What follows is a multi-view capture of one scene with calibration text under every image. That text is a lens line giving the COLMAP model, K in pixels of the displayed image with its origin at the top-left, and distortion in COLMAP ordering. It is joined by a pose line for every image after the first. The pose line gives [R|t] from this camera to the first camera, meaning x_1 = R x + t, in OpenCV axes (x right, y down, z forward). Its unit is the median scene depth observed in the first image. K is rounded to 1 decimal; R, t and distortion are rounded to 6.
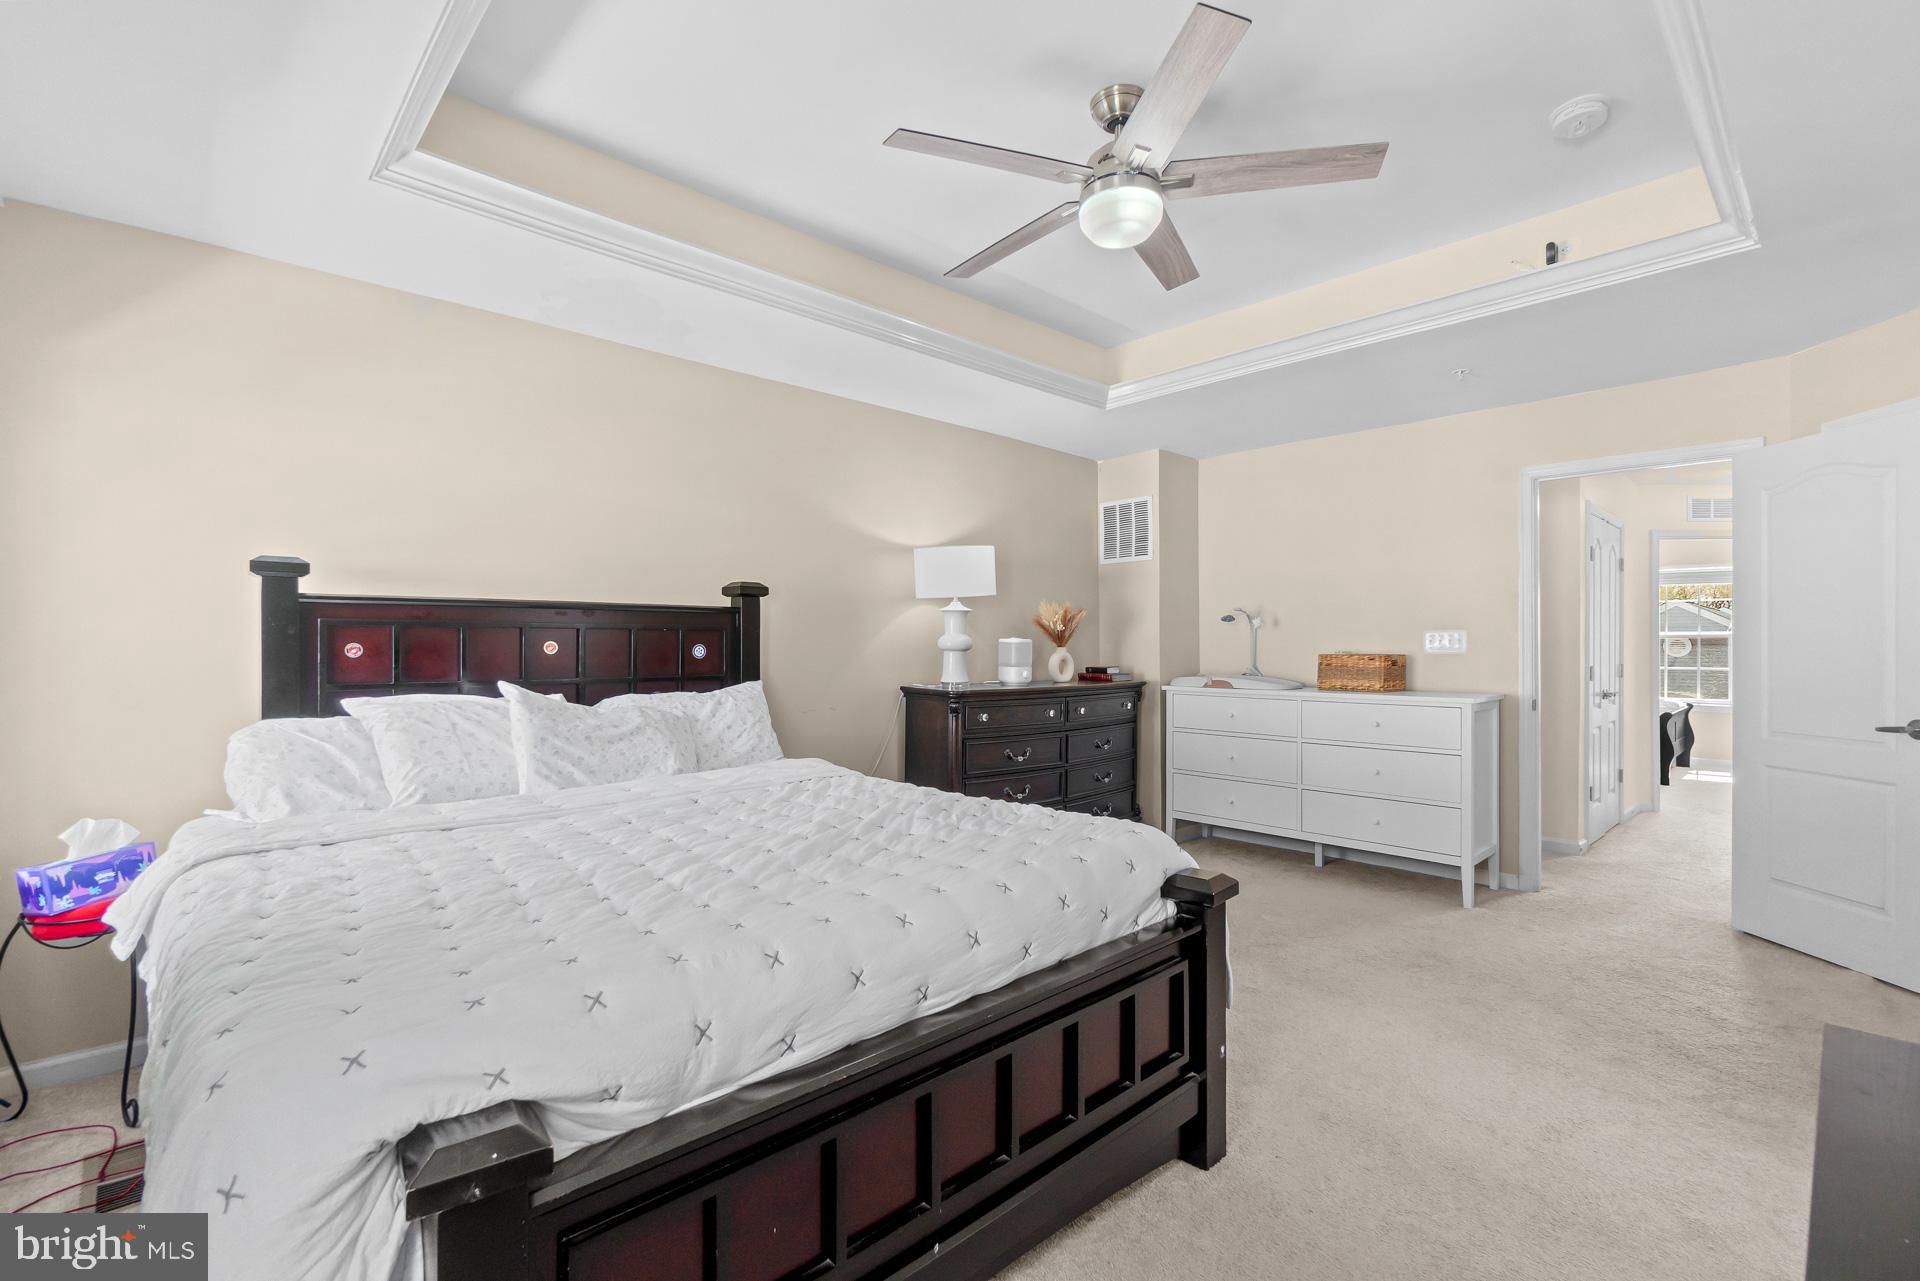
lens RADIAL K [[838.8, 0, 953.3], [0, 838.8, 638.1], [0, 0, 1]] dist [0.001234, 0.000279]
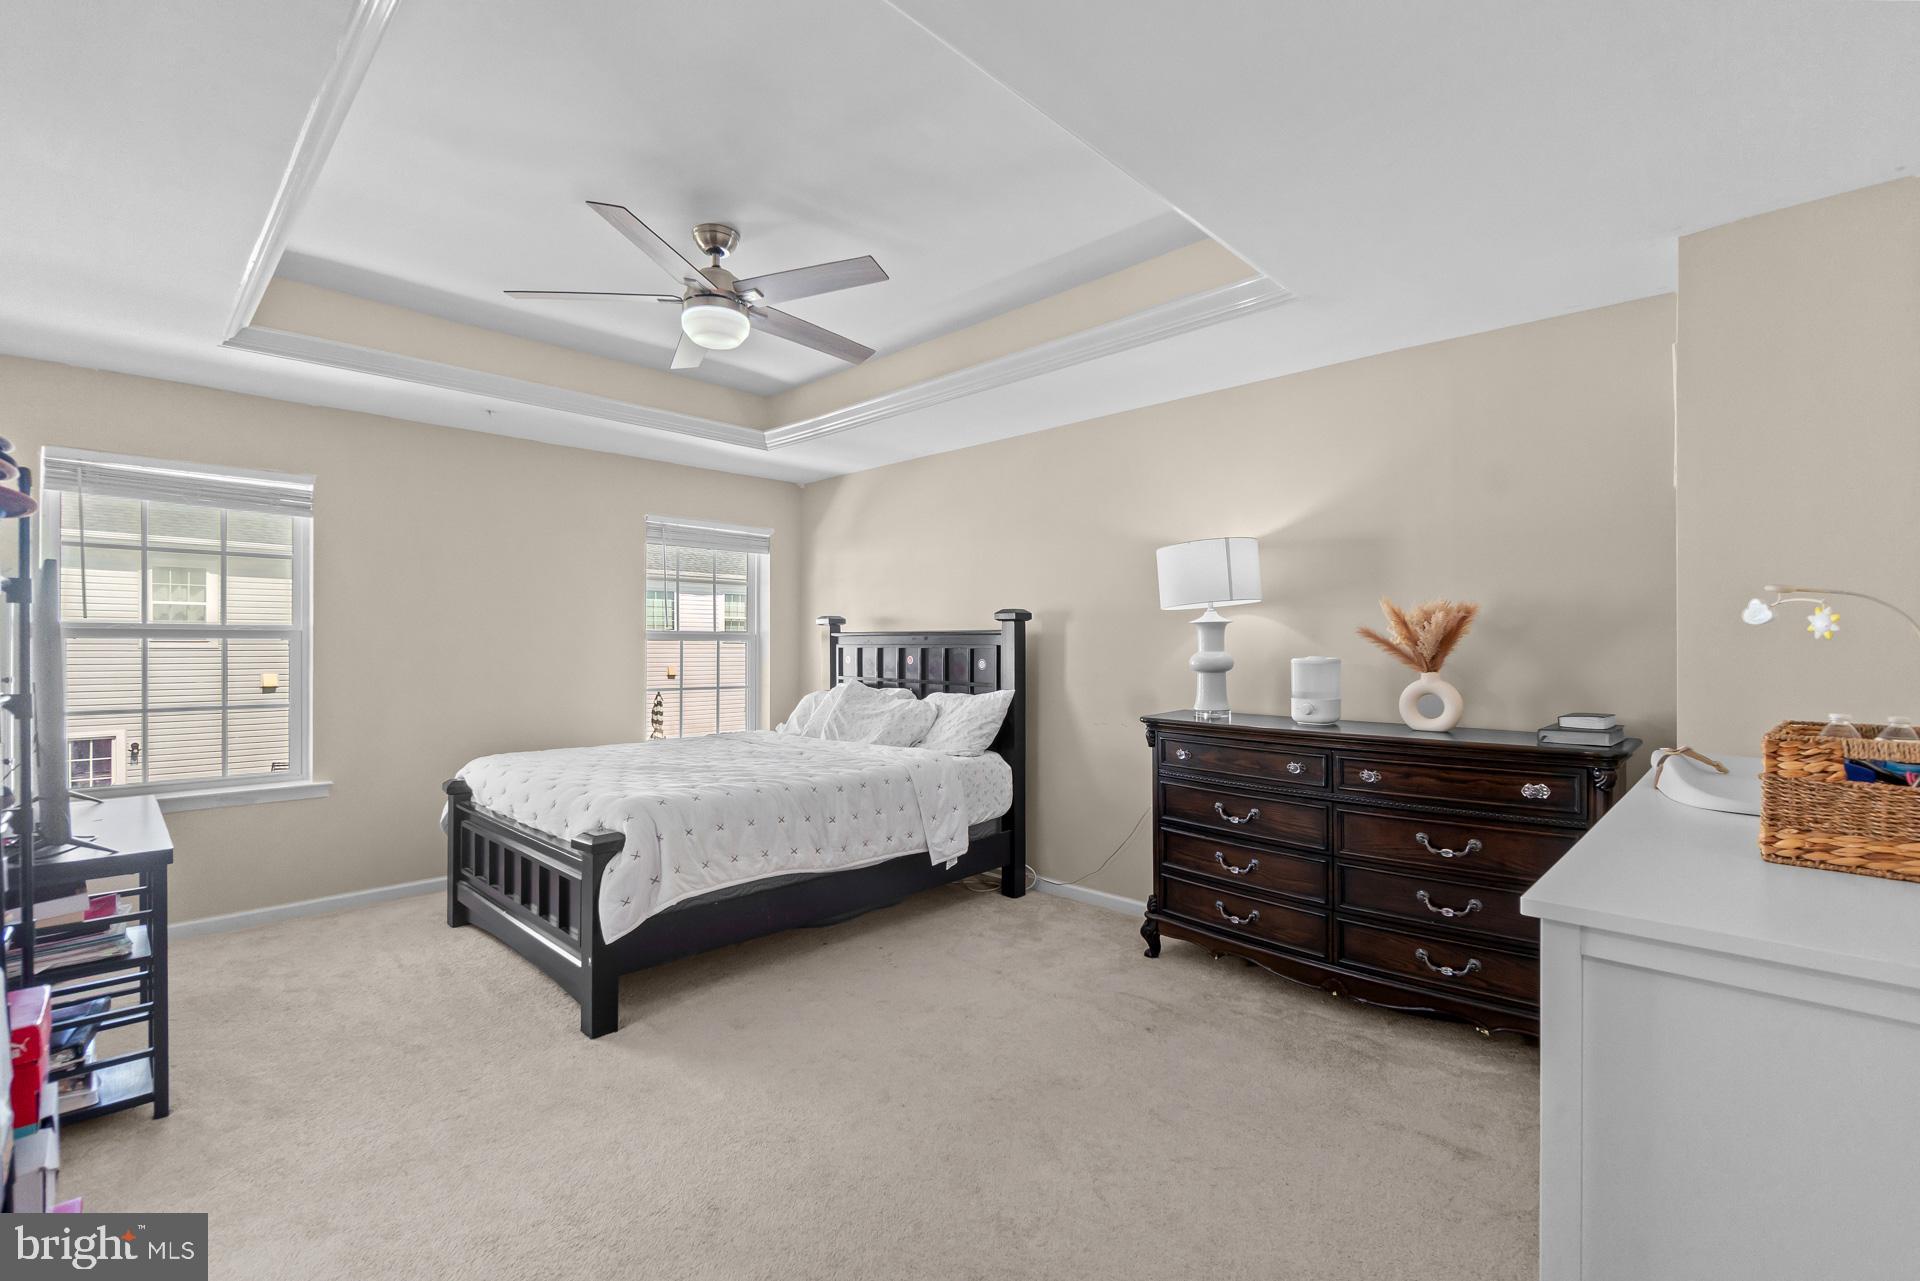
lens RADIAL K [[838.8, 0, 953.3], [0, 838.8, 638.1], [0, 0, 1]] dist [0.001234, 0.000279]
pose [[0.055391, -0.005293, -0.998451, 0.827110], [-0.004001, 0.999977, -0.005523, -0.013461], [0.998457, 0.004301, 0.055369, 0.704891]]
